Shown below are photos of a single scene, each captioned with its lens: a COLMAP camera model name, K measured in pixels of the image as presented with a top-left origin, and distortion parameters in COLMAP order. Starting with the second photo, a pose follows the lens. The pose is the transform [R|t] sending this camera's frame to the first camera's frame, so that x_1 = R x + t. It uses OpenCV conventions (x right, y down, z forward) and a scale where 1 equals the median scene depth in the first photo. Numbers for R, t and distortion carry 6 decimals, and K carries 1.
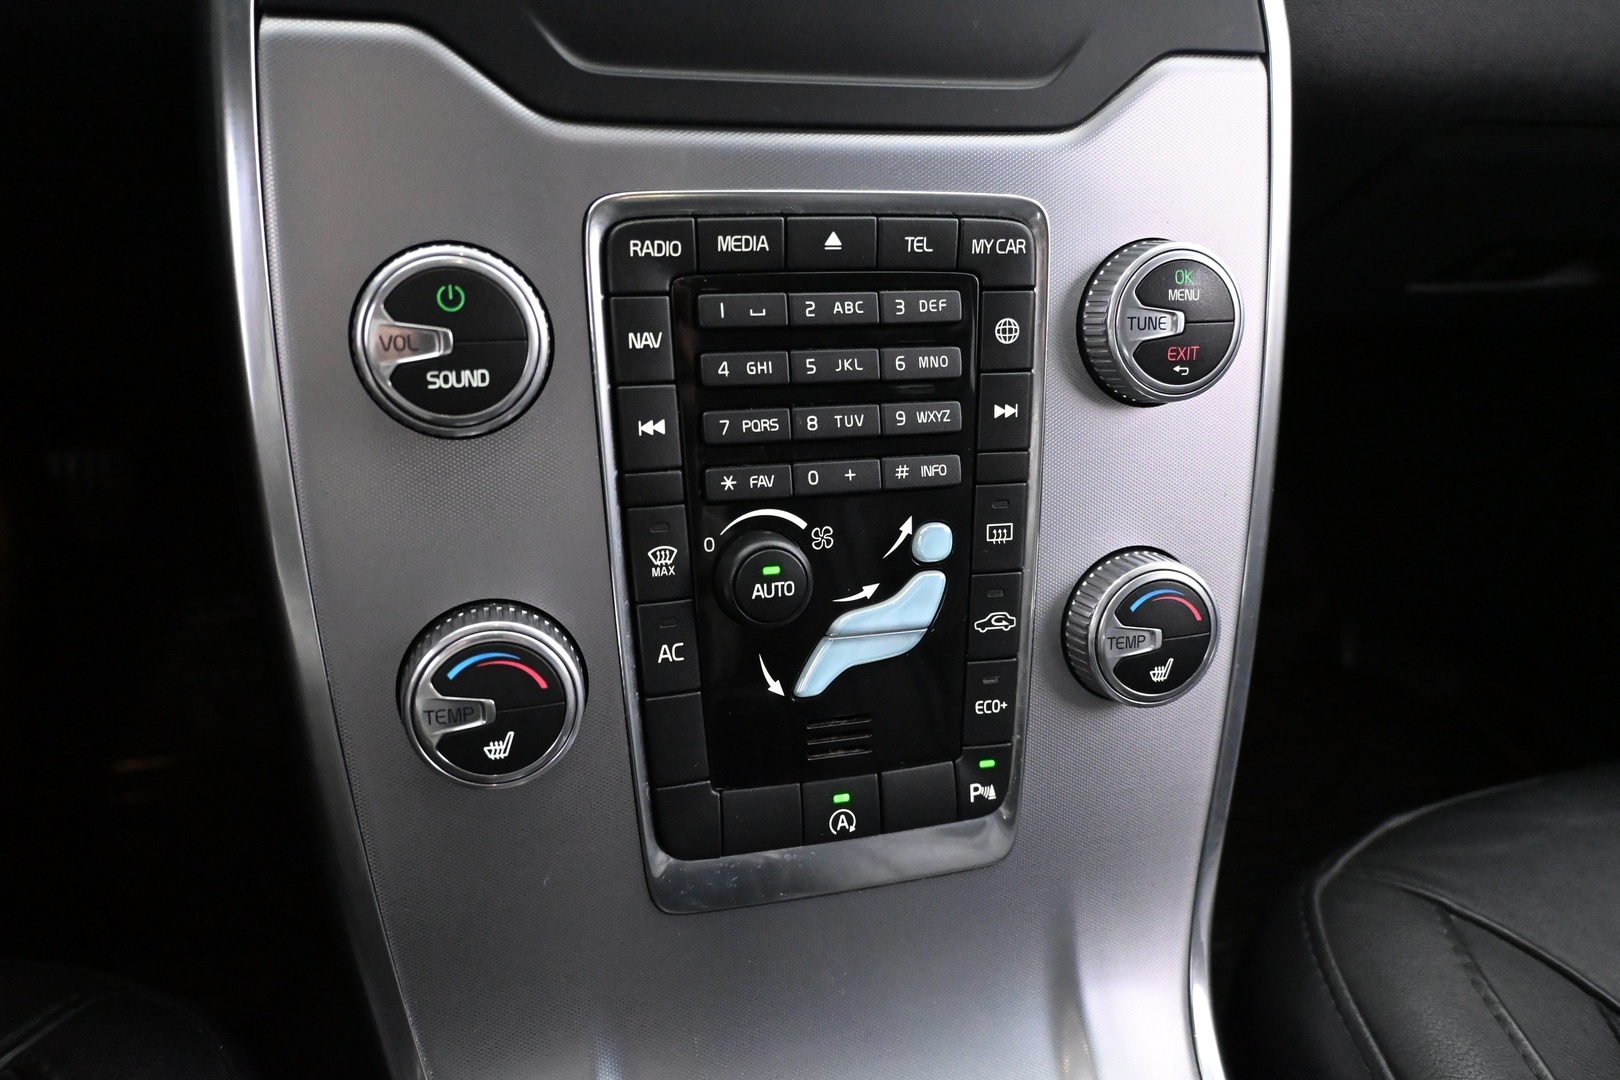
lens RADIAL K [[1192.2, 0, 809.9], [0, 1192.2, 550.3], [0, 0, 1]] dist [0.009190, 0.005766]
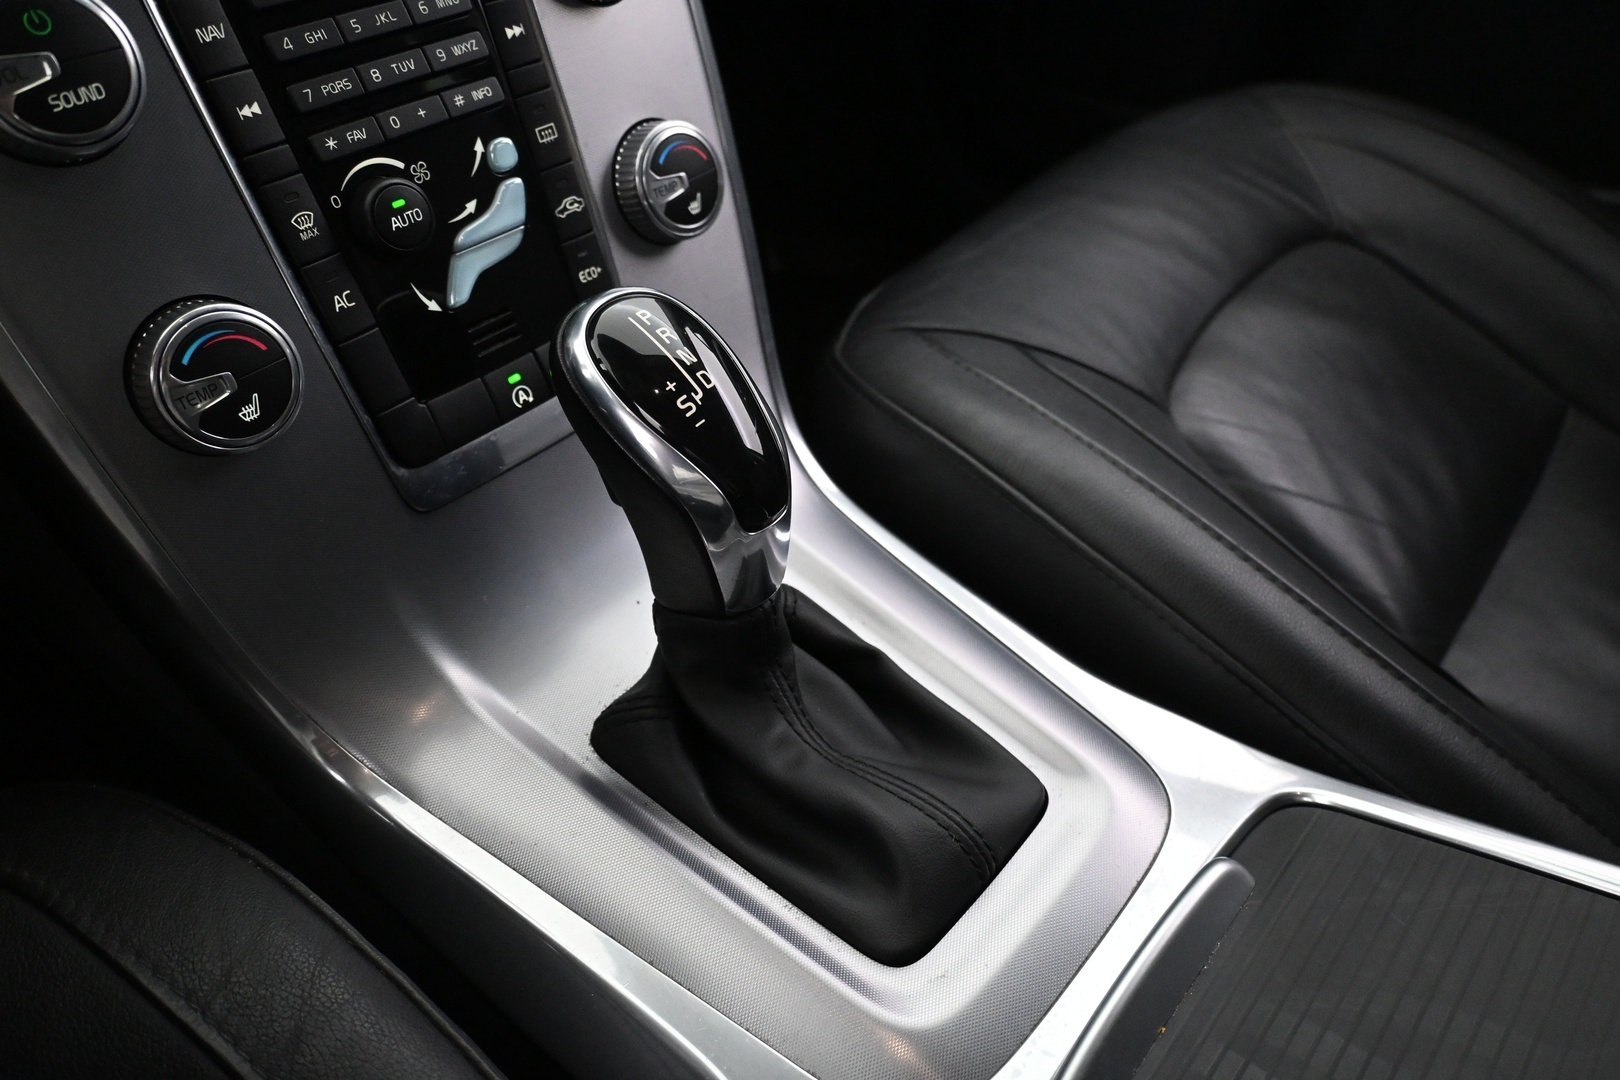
lens RADIAL K [[1192.2, 0, 817.0], [0, 1192.2, 534.2], [0, 0, 1]] dist [0.009190, 0.005766]
pose [[0.824503, -0.414153, 0.385580, -0.279297], [0.334716, 0.906370, 0.257796, 0.145869], [-0.456246, -0.083494, 0.885928, -0.297733]]
